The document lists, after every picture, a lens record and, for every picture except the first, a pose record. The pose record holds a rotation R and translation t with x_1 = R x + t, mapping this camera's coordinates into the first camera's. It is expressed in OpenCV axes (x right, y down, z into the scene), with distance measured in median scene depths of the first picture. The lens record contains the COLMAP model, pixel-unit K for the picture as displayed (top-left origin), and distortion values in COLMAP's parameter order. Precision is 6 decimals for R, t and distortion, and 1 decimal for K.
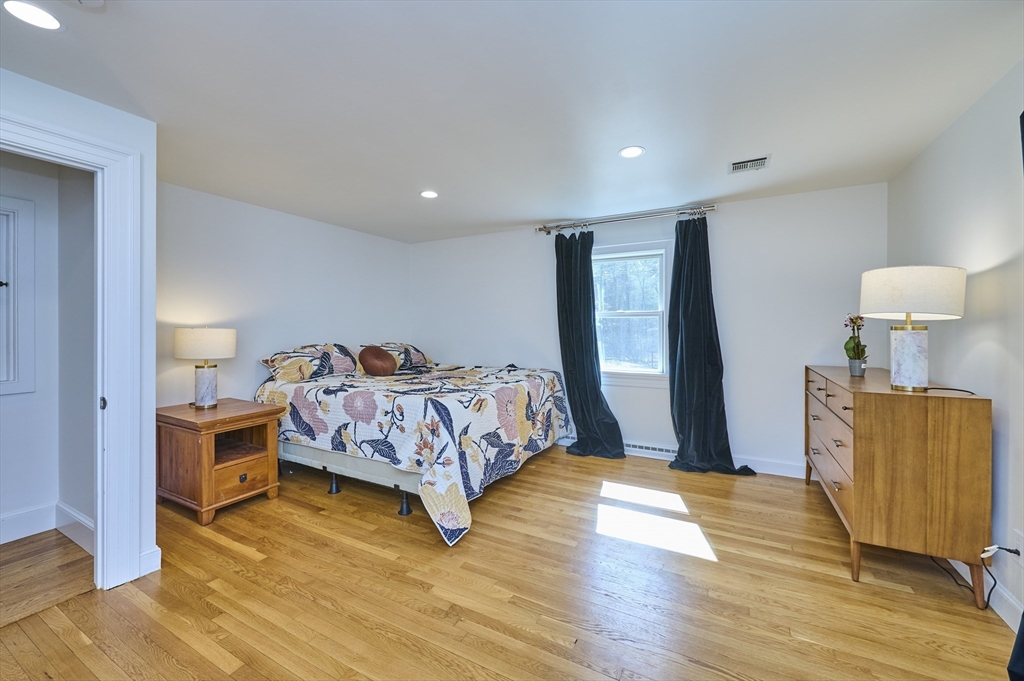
lens RADIAL K [[403.6, 0, 517.2], [0, 403.6, 334.1], [0, 0, 1]] dist [-0.000926, -0.000748]
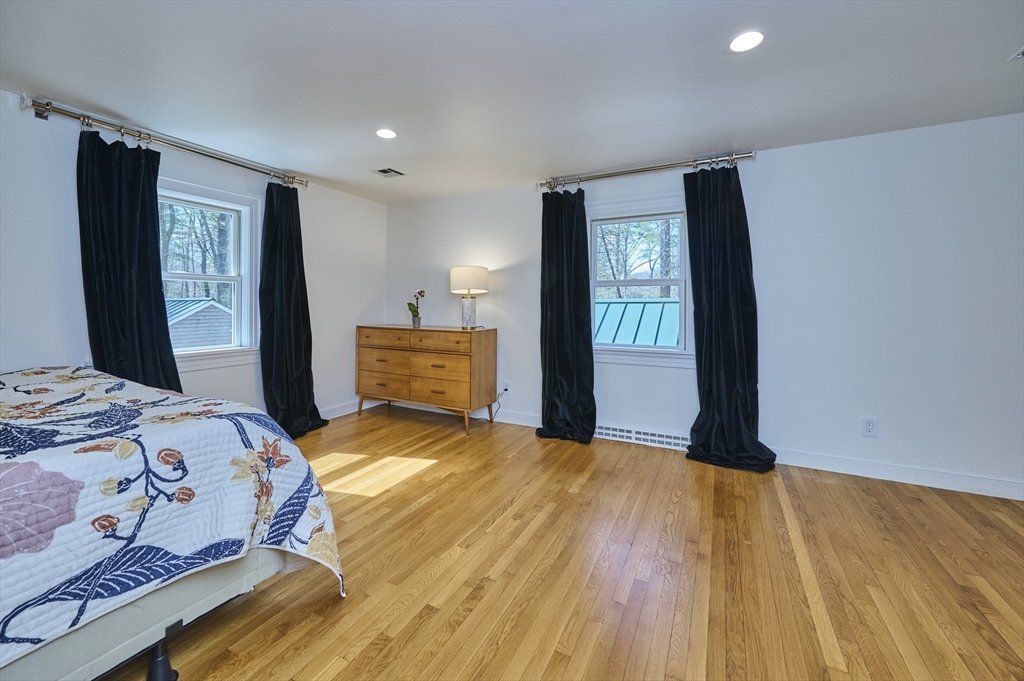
lens RADIAL K [[403.6, 0, 502.9], [0, 403.6, 314.6], [0, 0, 1]] dist [-0.000926, -0.000748]
pose [[0.007361, -0.023455, 0.999698, -0.732138], [0.013935, 0.999630, 0.023350, 0.018349], [-0.999876, 0.013759, 0.007685, 0.610241]]
